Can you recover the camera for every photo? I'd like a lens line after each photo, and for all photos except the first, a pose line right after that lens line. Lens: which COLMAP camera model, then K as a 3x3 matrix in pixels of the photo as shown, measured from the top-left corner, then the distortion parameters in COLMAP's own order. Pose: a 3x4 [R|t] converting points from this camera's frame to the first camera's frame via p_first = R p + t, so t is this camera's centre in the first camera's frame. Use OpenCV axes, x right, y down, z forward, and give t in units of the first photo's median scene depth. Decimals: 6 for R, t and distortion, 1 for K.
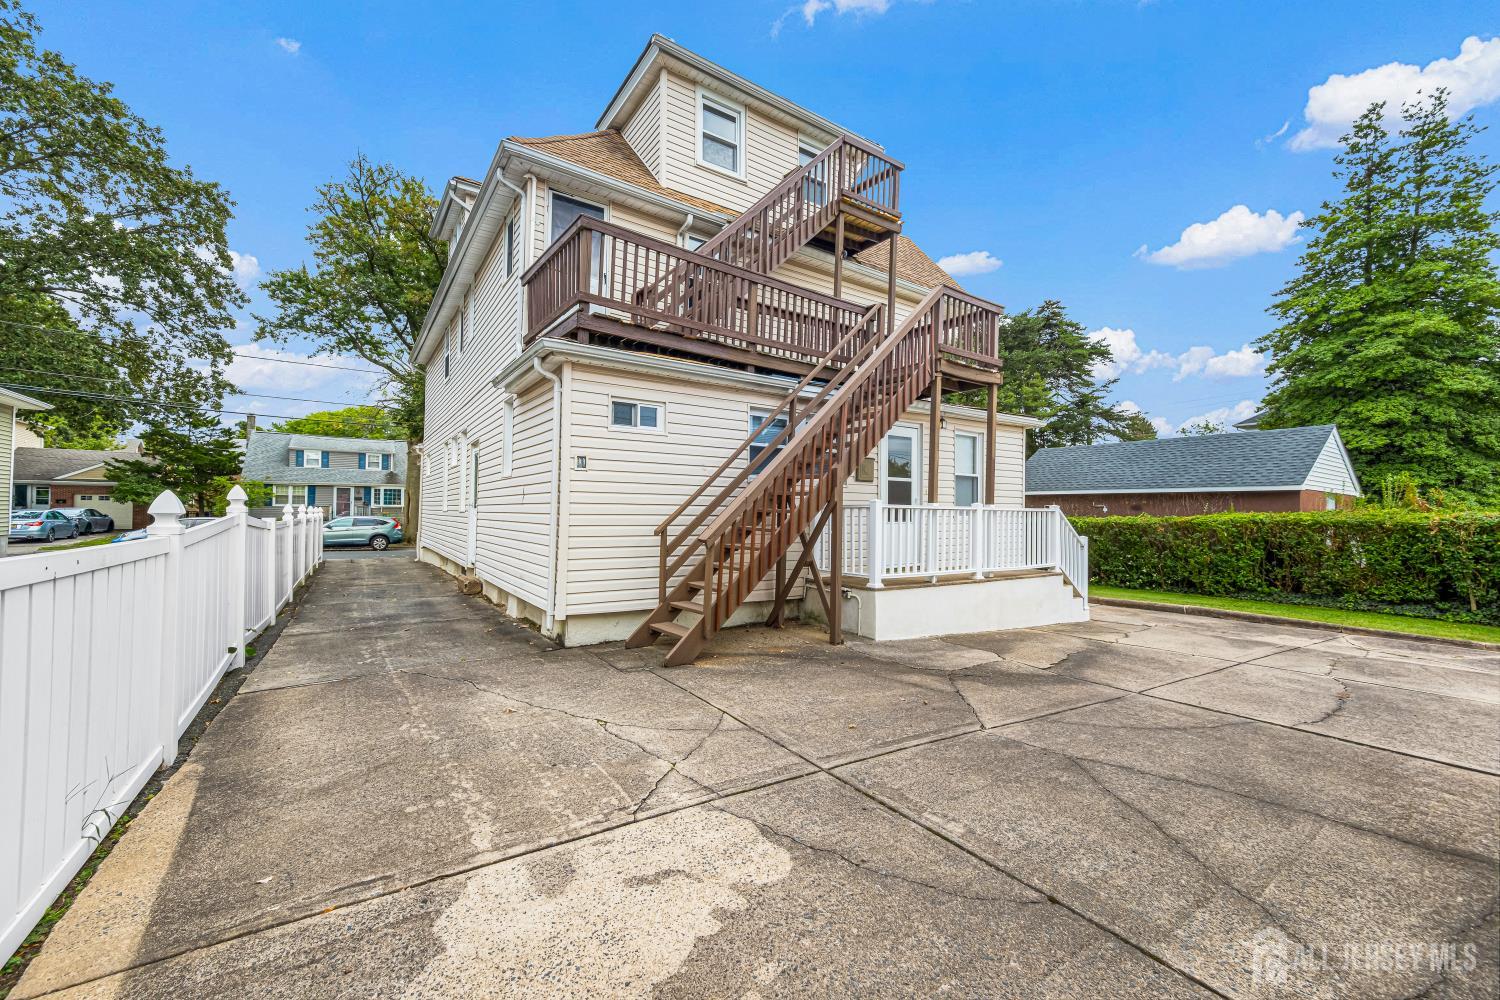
lens RADIAL K [[581.0, 0, 750.0], [0, 581.0, 500.0], [0, 0, 1]] dist [0.020723, -0.008273]
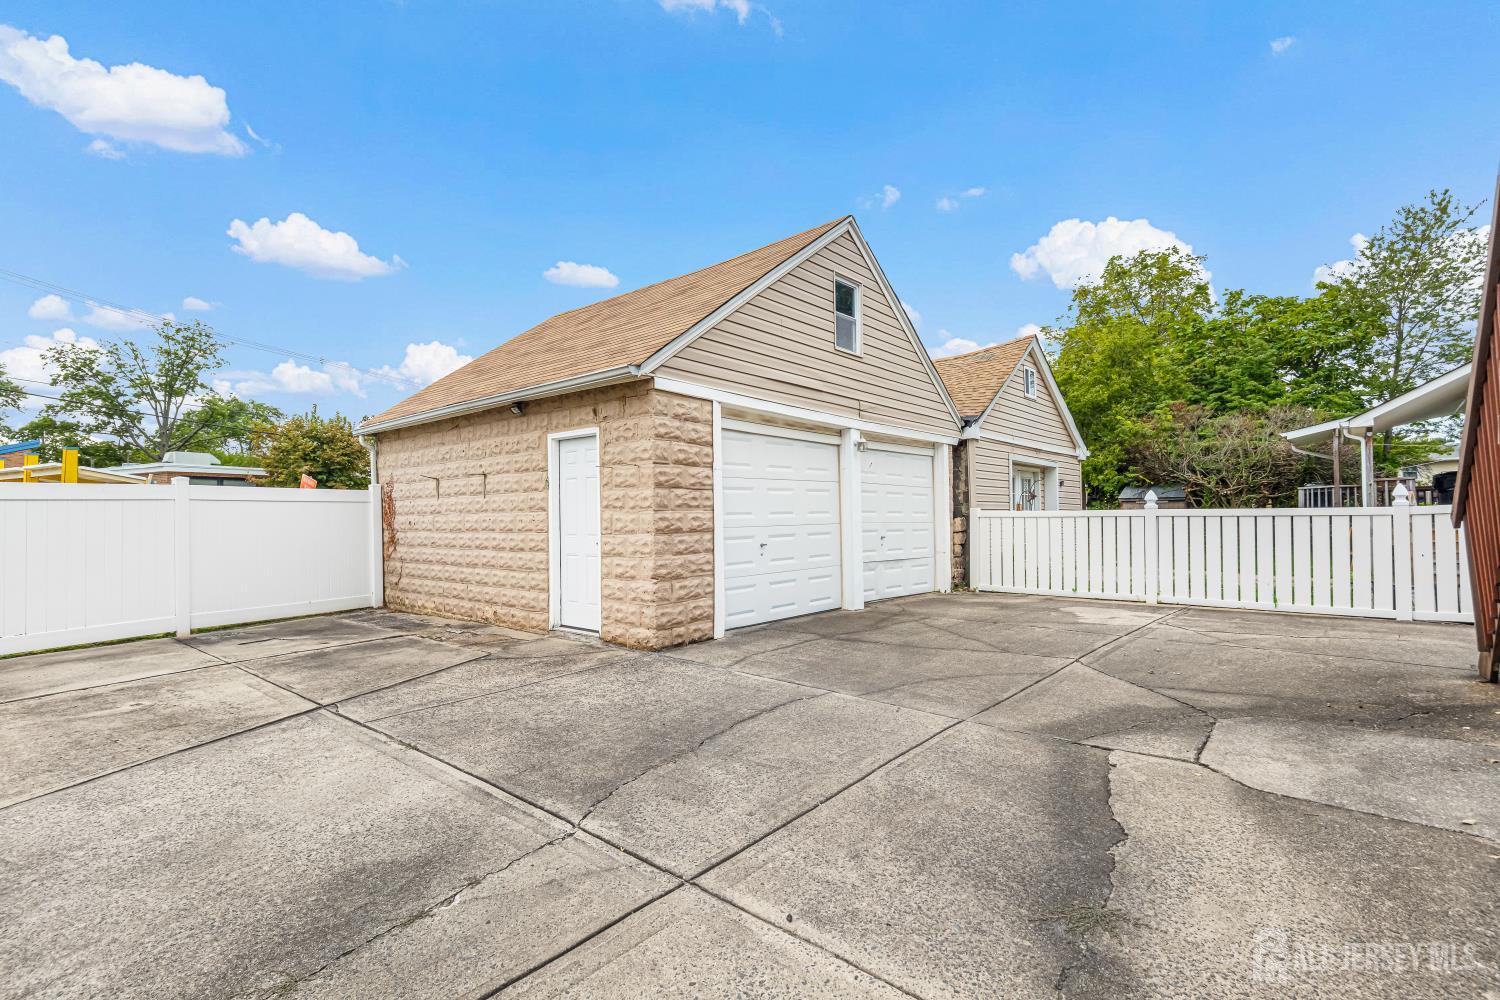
lens RADIAL K [[690.0, 0, 750.0], [0, 690.0, 500.0], [0, 0, 1]] dist [-0.000036, -0.000285]
pose [[-0.968374, -0.009422, -0.249327, 0.880746], [0.002654, 0.998841, -0.048058, 0.074610], [0.249491, -0.047200, -0.967226, 1.378873]]
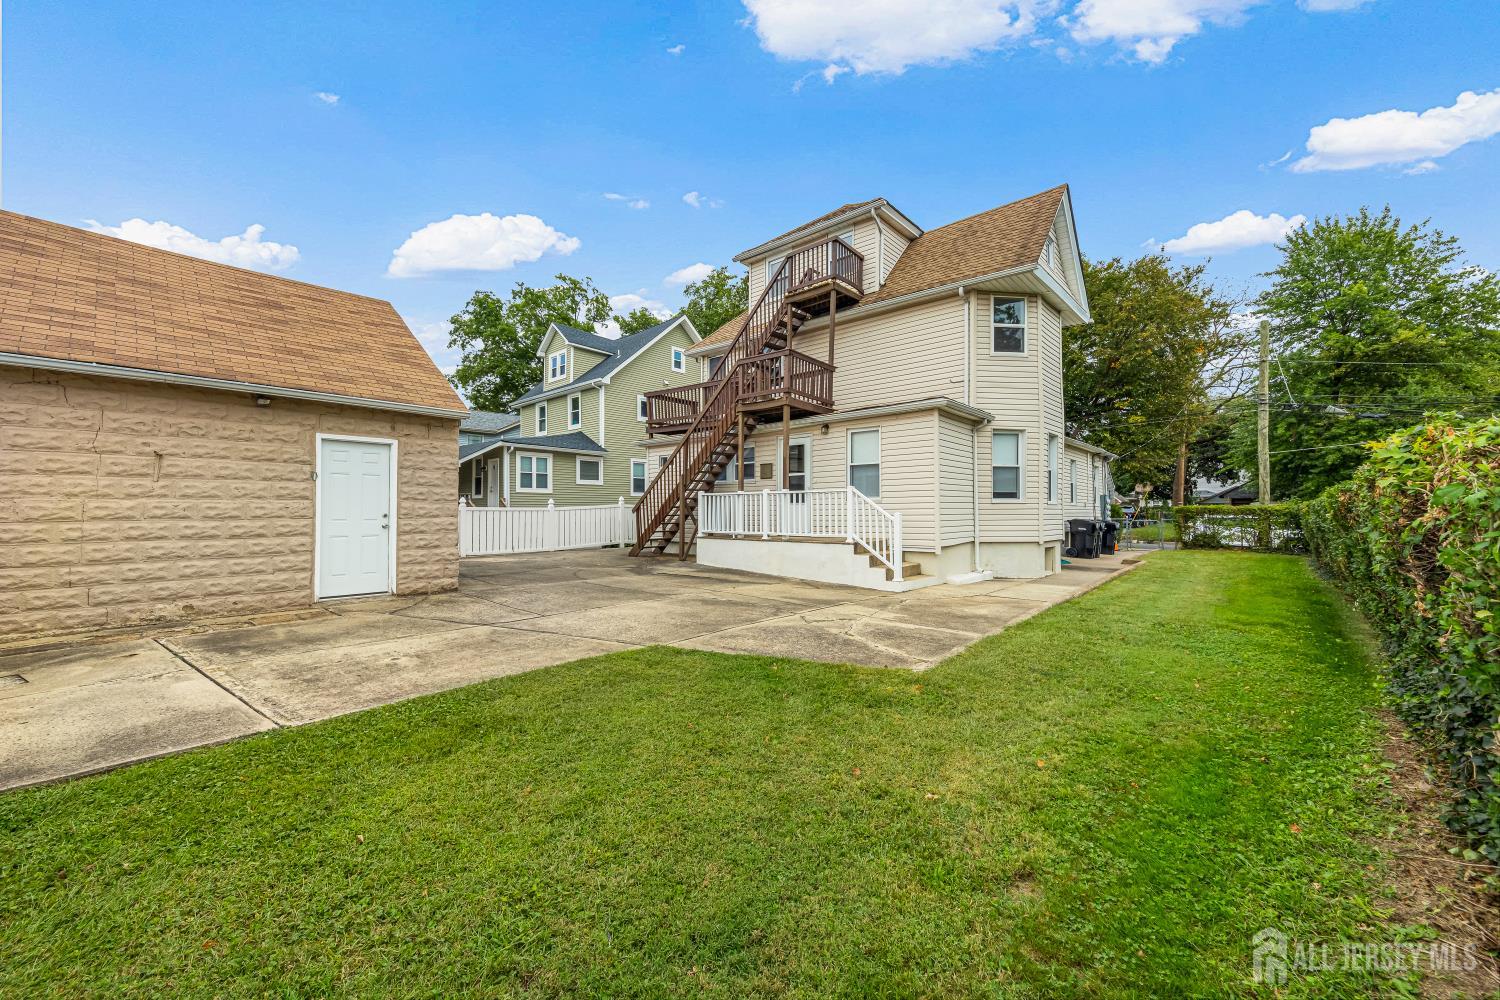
lens RADIAL K [[581.0, 0, 750.0], [0, 581.0, 500.0], [0, 0, 1]] dist [0.020723, -0.008273]
pose [[0.230887, -0.031393, -0.972474, 2.206311], [0.025056, 0.999340, -0.026312, 0.087736], [0.972658, -0.018291, 0.231521, 0.731742]]
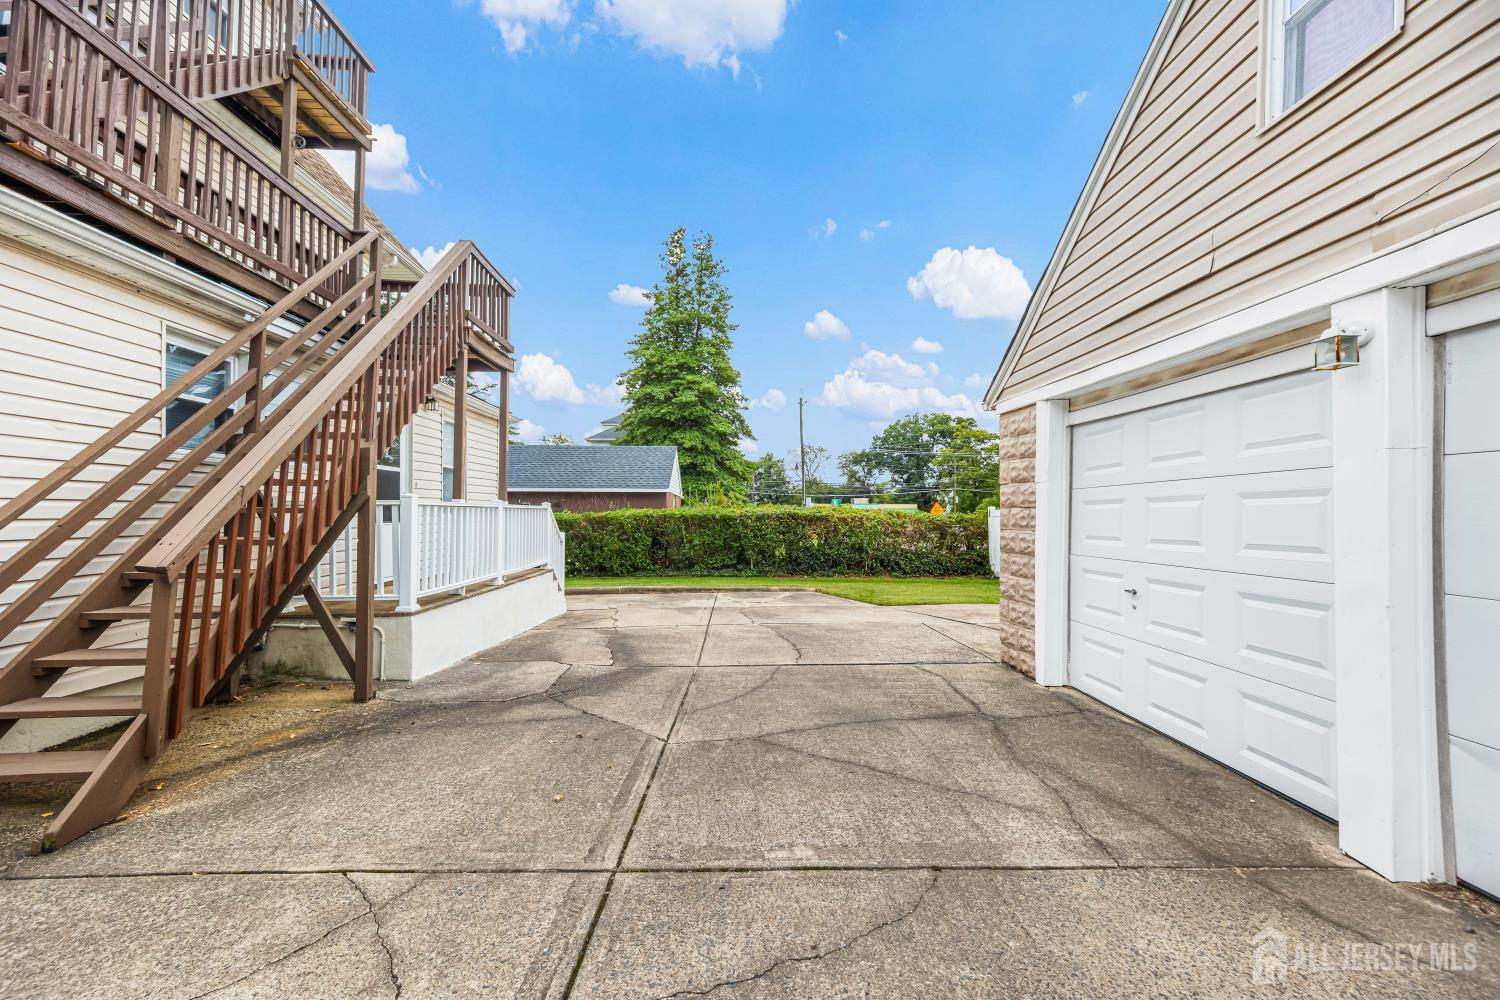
lens RADIAL K [[581.0, 0, 750.0], [0, 581.0, 500.0], [0, 0, 1]] dist [0.020723, -0.008273]
pose [[0.549872, 0.007155, 0.835218, -0.186753], [-0.011139, 0.999937, -0.001232, 0.002163], [-0.835174, -0.008625, 0.549918, 0.224893]]
